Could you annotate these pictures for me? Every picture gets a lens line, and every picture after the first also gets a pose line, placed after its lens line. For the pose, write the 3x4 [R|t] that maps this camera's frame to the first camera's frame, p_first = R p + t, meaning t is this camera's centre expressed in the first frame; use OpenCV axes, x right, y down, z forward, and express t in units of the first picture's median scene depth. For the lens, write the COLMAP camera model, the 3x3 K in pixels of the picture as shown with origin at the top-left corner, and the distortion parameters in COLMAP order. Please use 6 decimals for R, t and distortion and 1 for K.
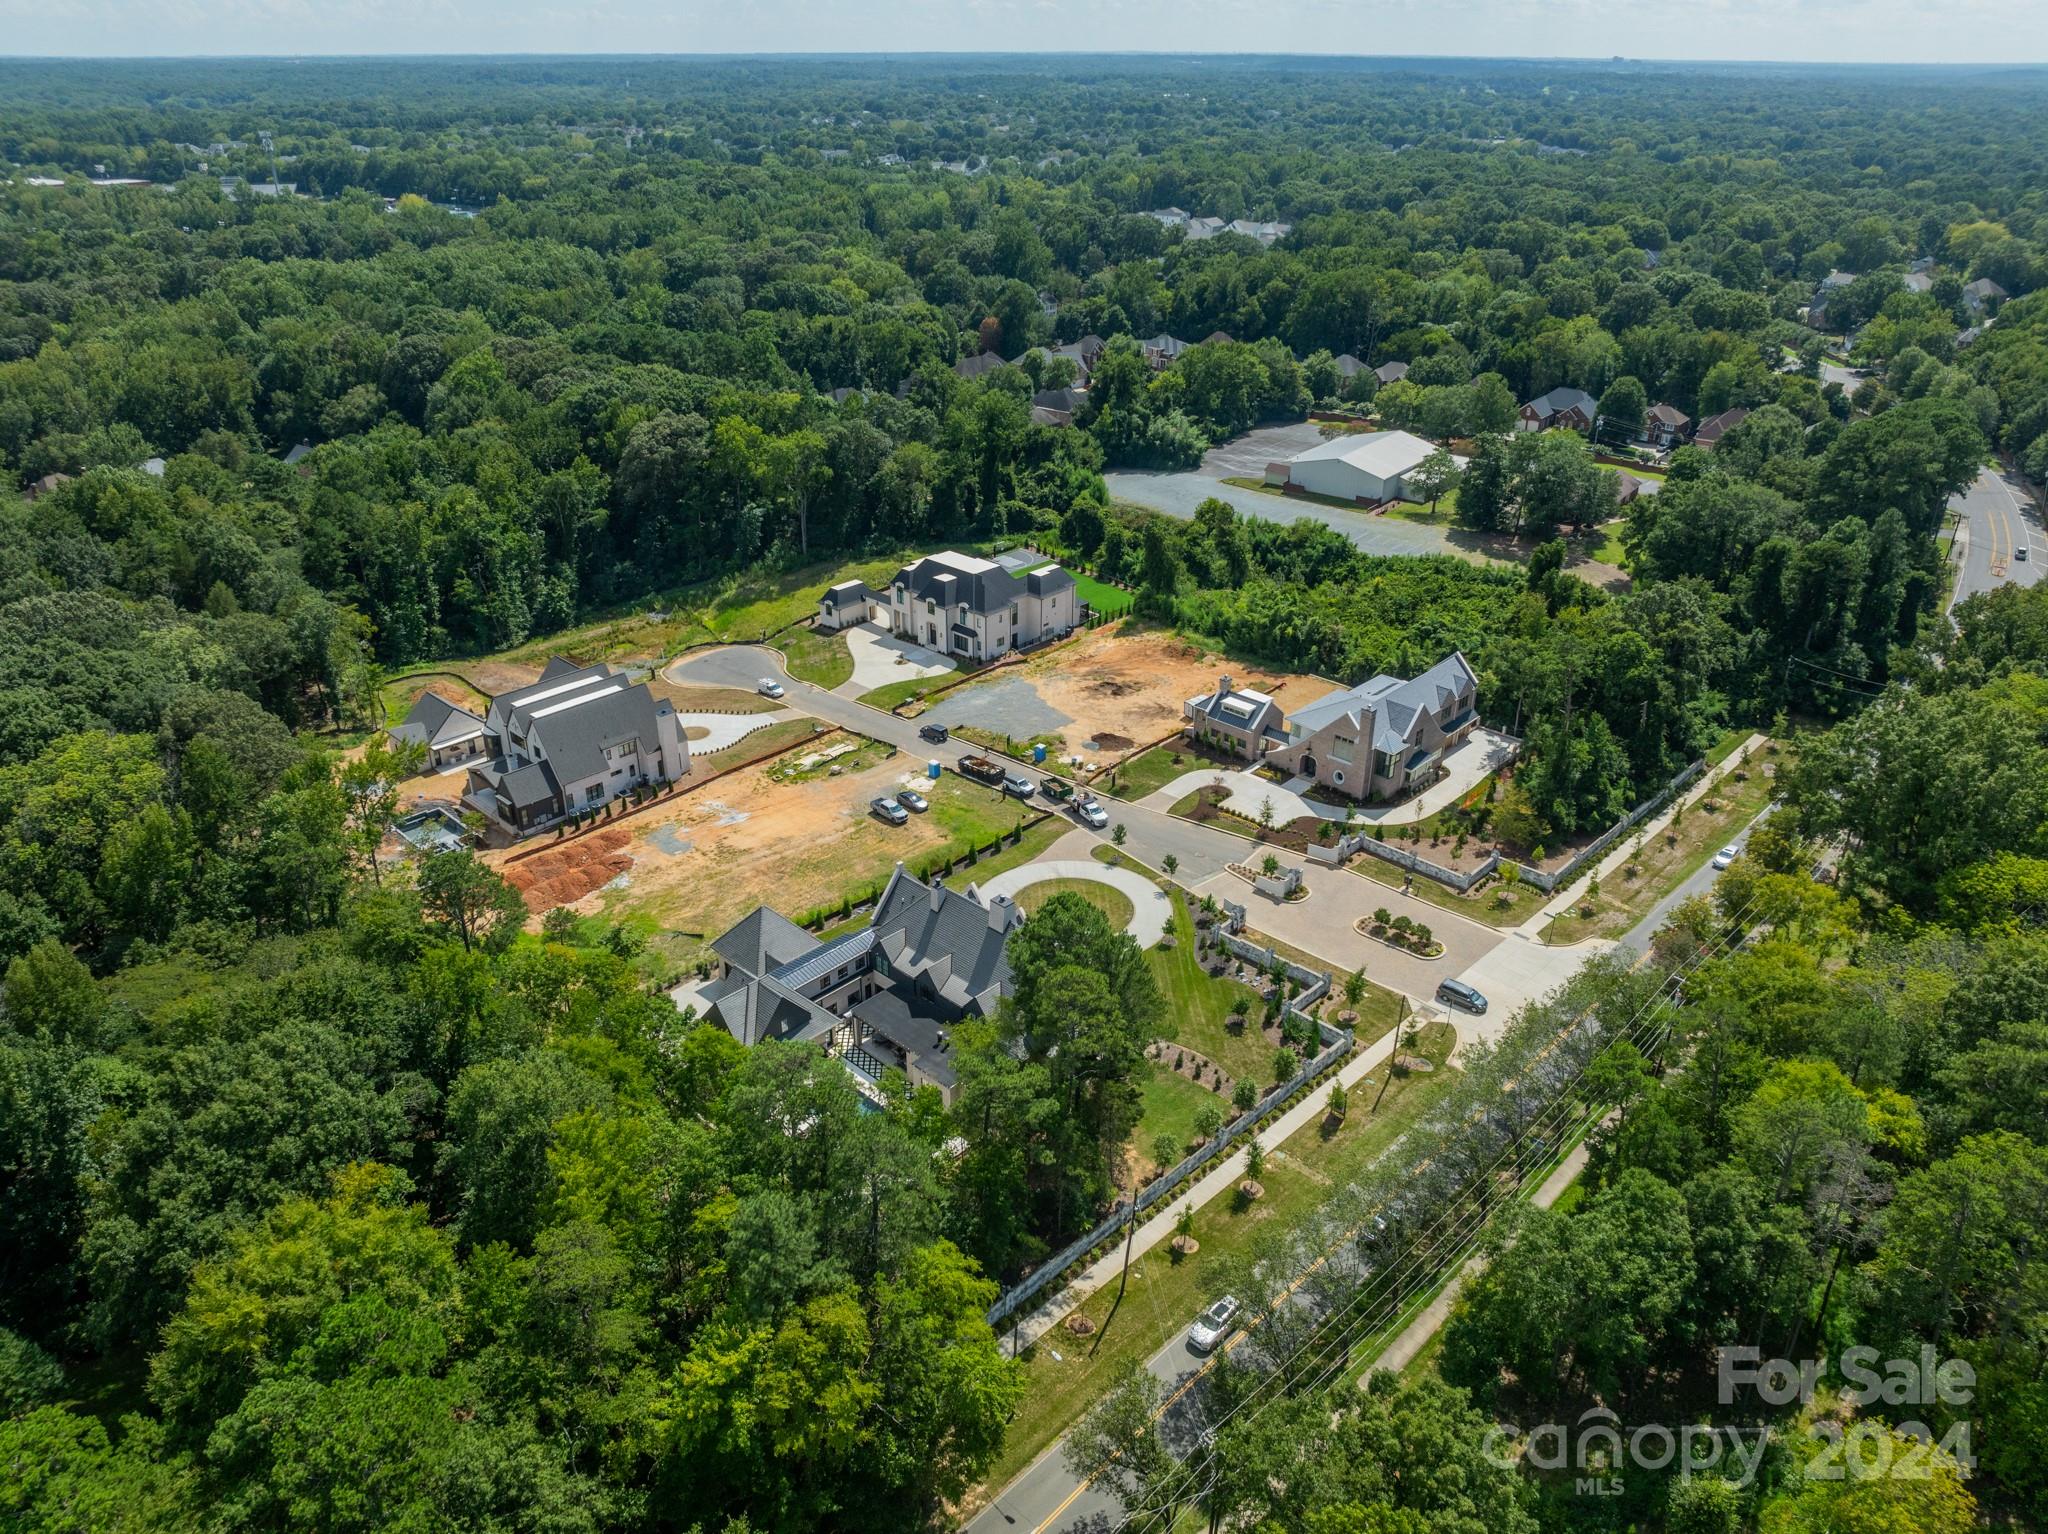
lens RADIAL K [[1438.5, 0, 1024.0], [0, 1438.5, 767.0], [0, 0, 1]] dist [-0.045928, 0.002564]
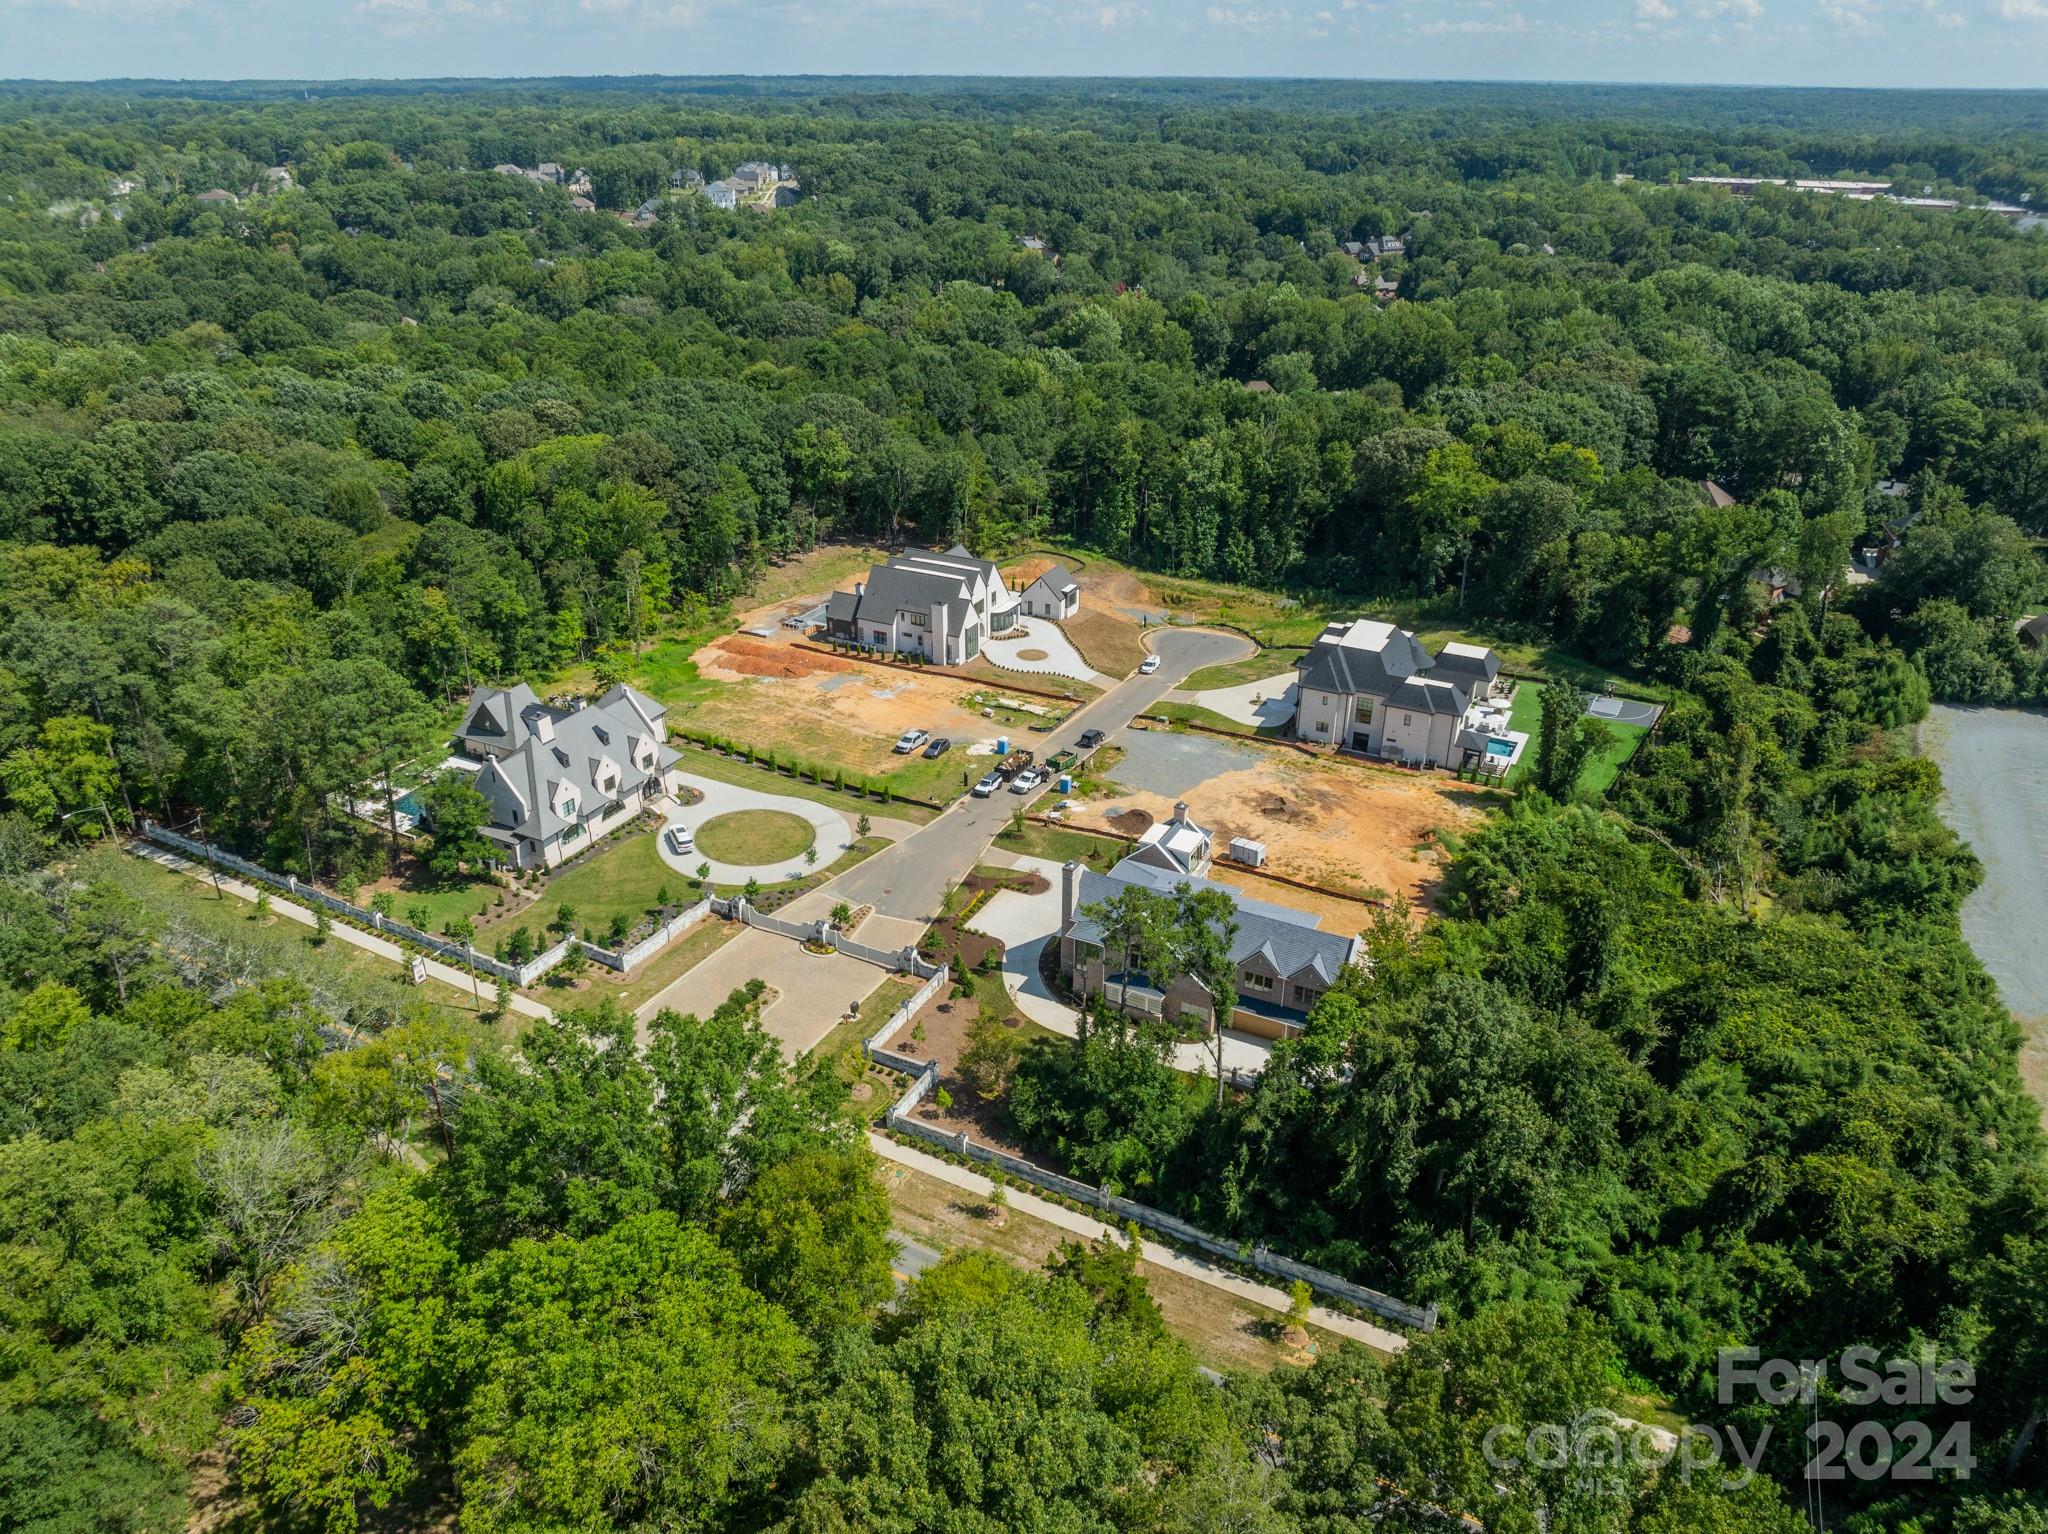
lens RADIAL K [[1438.5, 0, 1024.0], [0, 1438.5, 767.0], [0, 0, 1]] dist [-0.045928, 0.002564]
pose [[0.288295, 0.418569, -0.861212, 0.806252], [-0.434570, 0.858633, 0.271841, -0.262979], [0.853250, 0.295887, 0.429437, 0.572730]]
